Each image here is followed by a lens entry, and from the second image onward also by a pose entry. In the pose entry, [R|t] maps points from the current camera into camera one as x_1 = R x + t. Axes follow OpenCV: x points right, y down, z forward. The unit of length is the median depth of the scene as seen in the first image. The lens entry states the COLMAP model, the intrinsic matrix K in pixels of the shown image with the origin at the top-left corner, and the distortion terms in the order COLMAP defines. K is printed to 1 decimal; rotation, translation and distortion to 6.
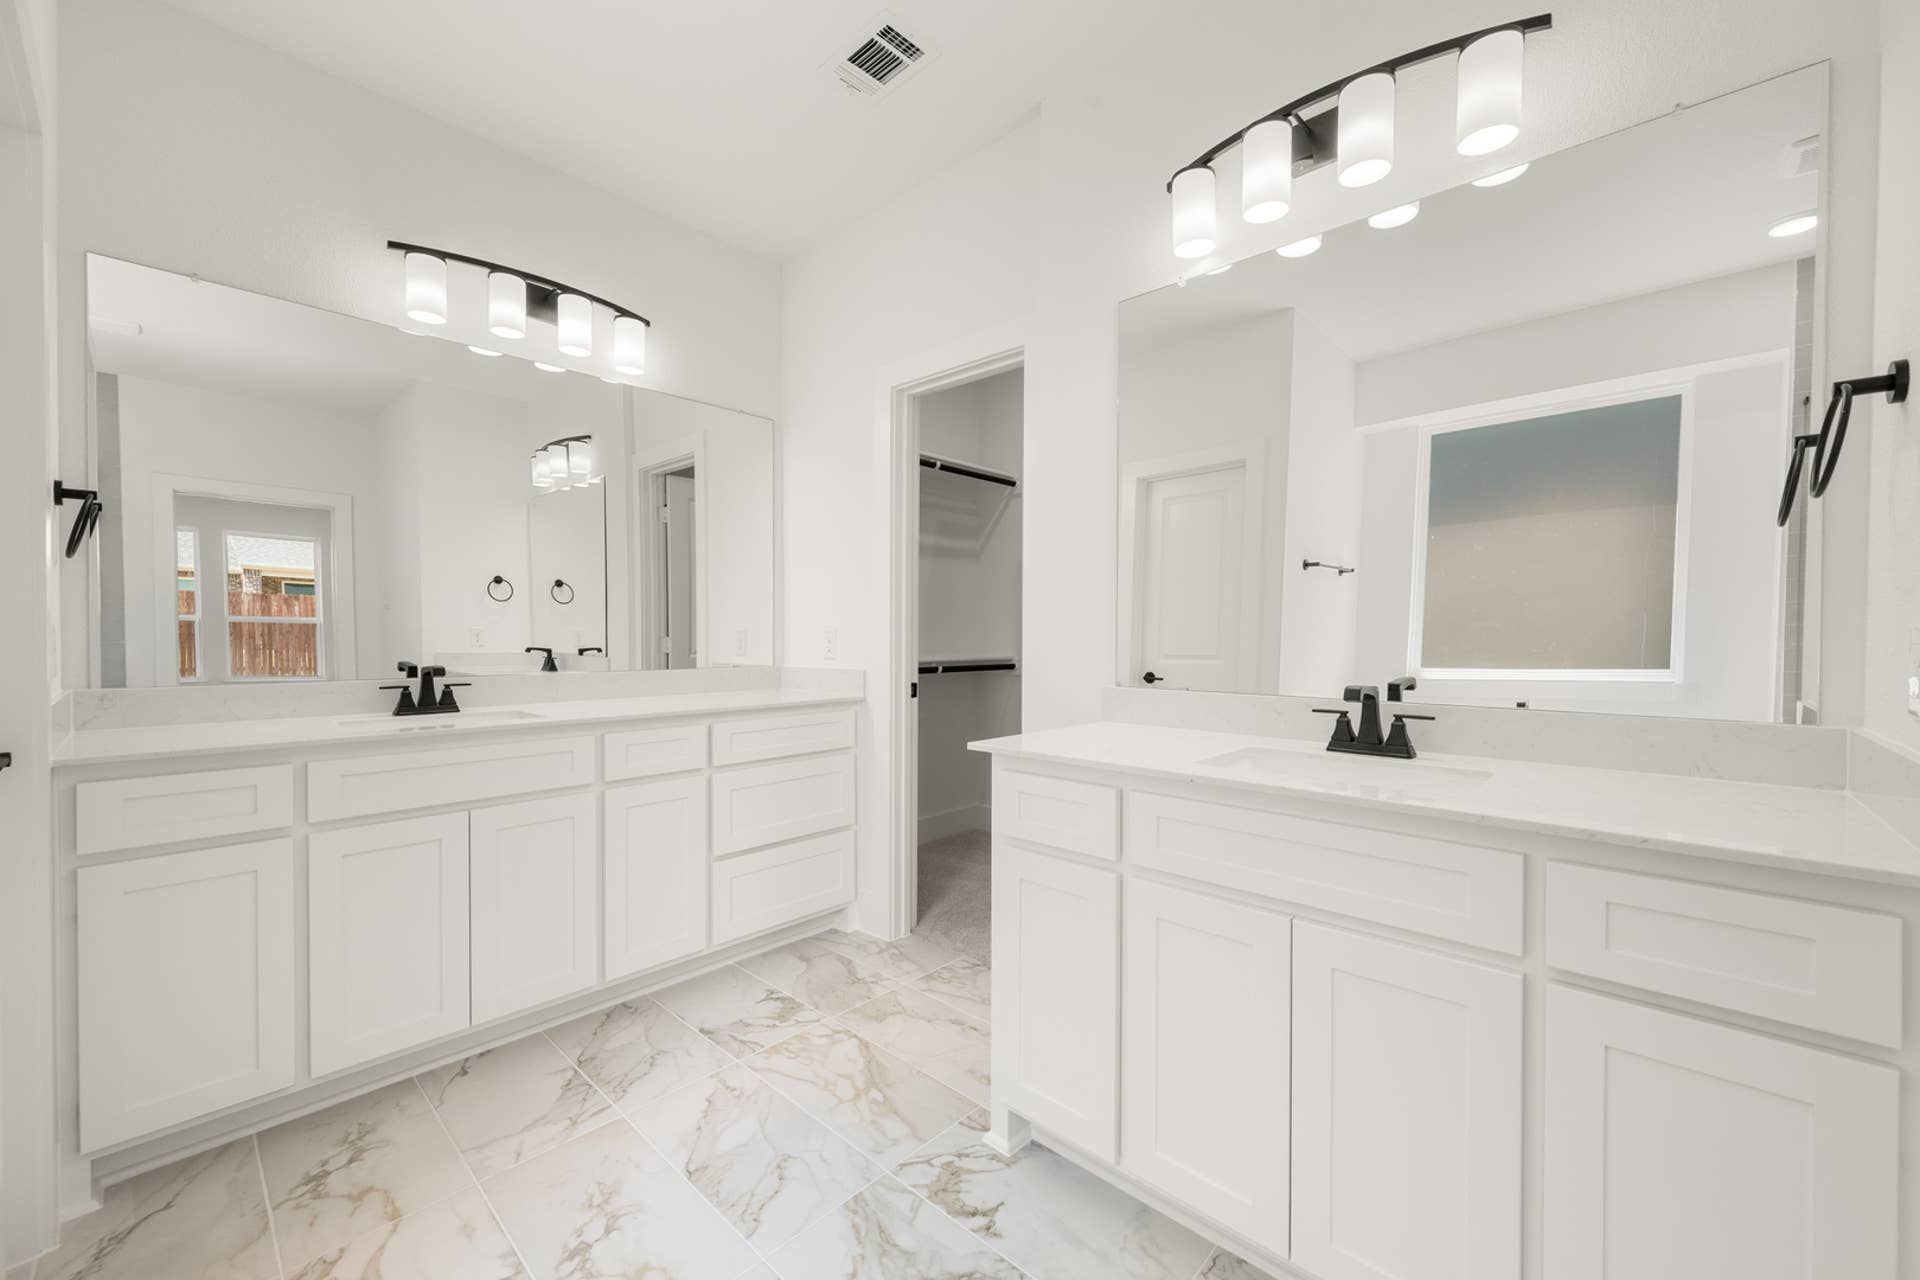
lens RADIAL K [[735.7, 0, 960.0], [0, 735.7, 640.0], [0, 0, 1]] dist [-0.000241, -0.000200]
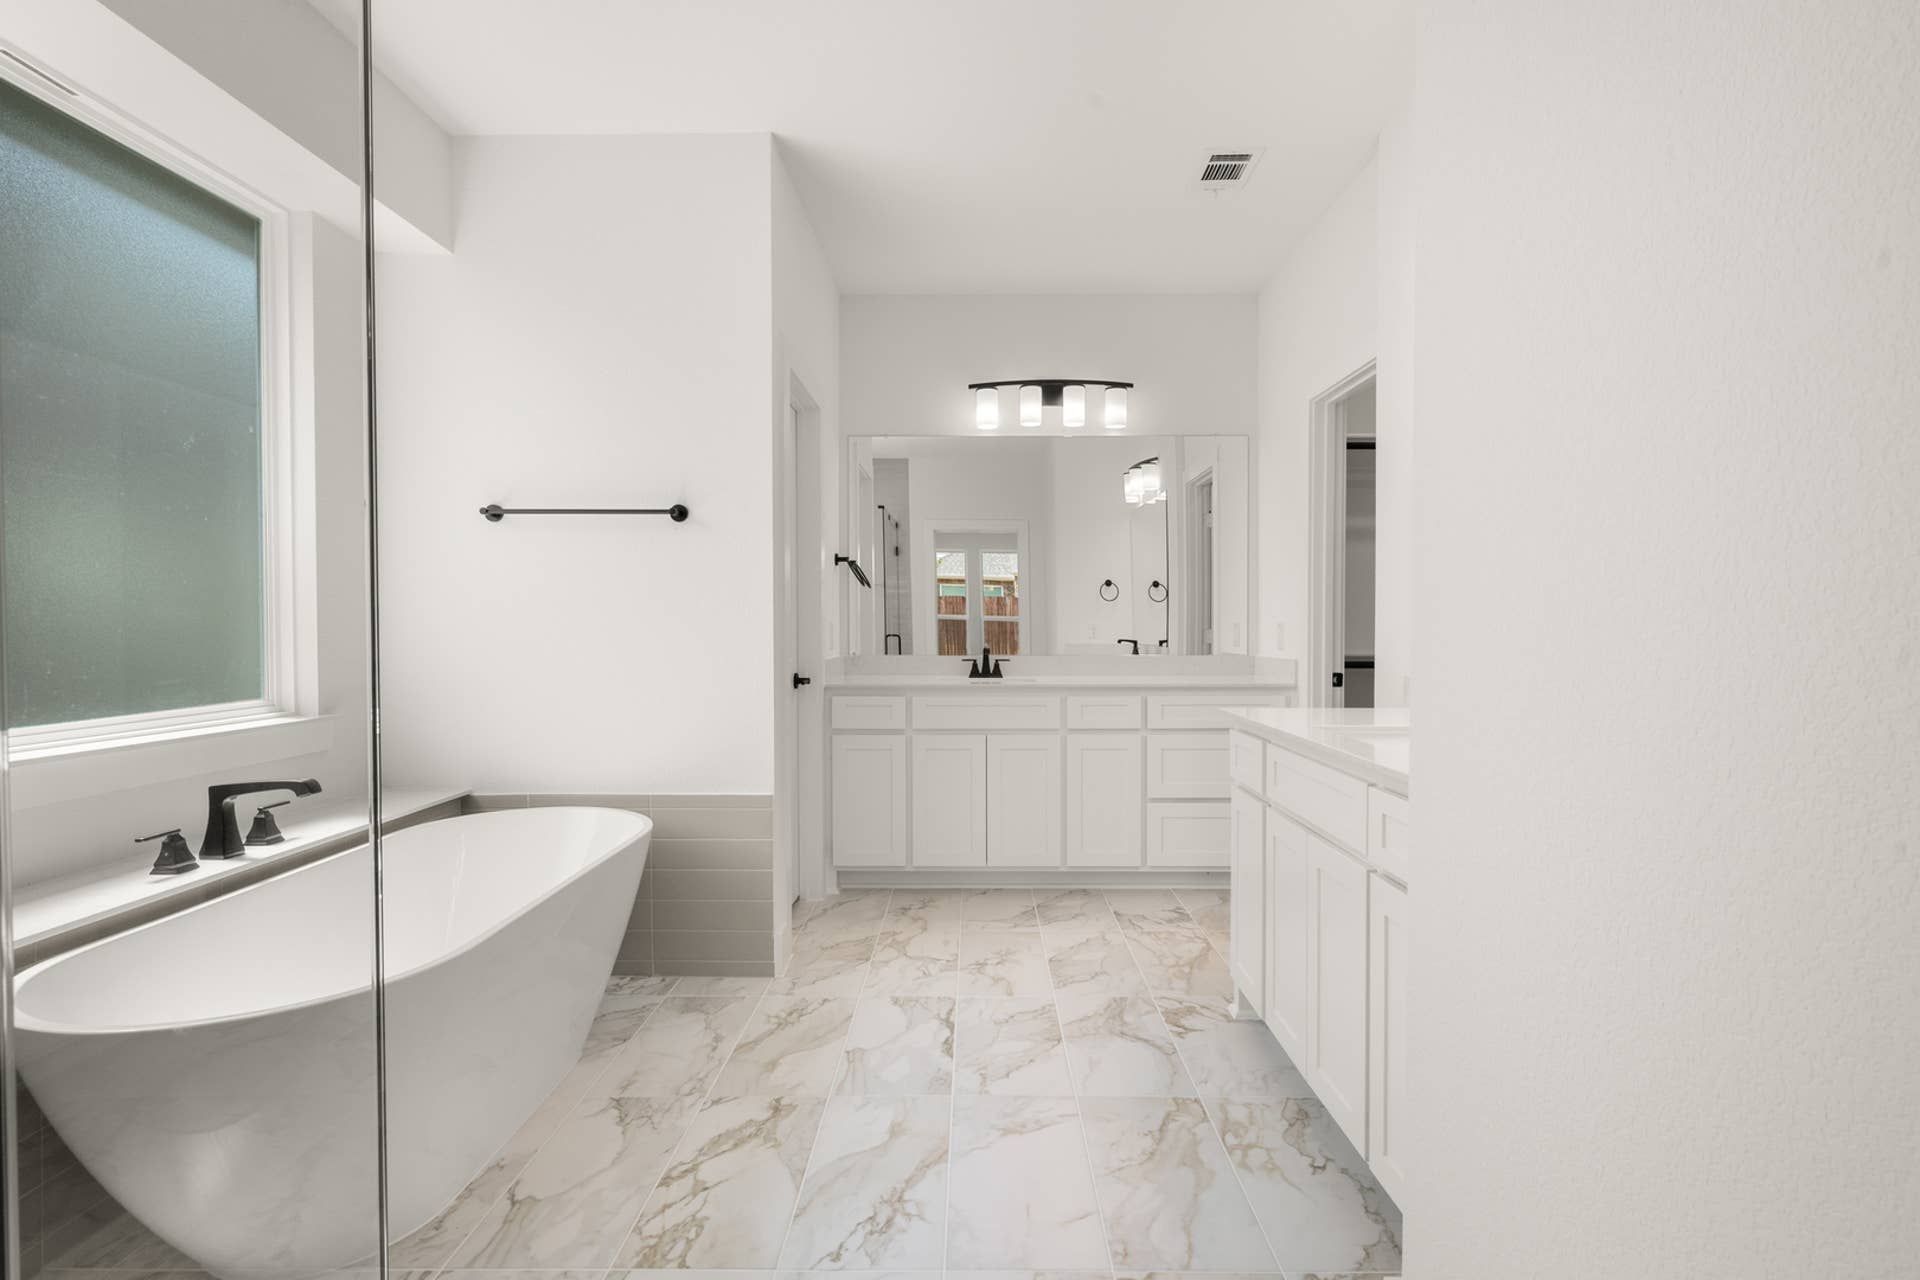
lens RADIAL K [[750.0, 0, 960.0], [0, 750.0, 640.0], [0, 0, 1]] dist [-0.000589, 0.000058]
pose [[0.702404, 0.011150, -0.711691, 0.486909], [-0.005840, 0.999934, 0.009902, 0.004304], [0.711754, -0.002799, 0.702423, -0.220757]]
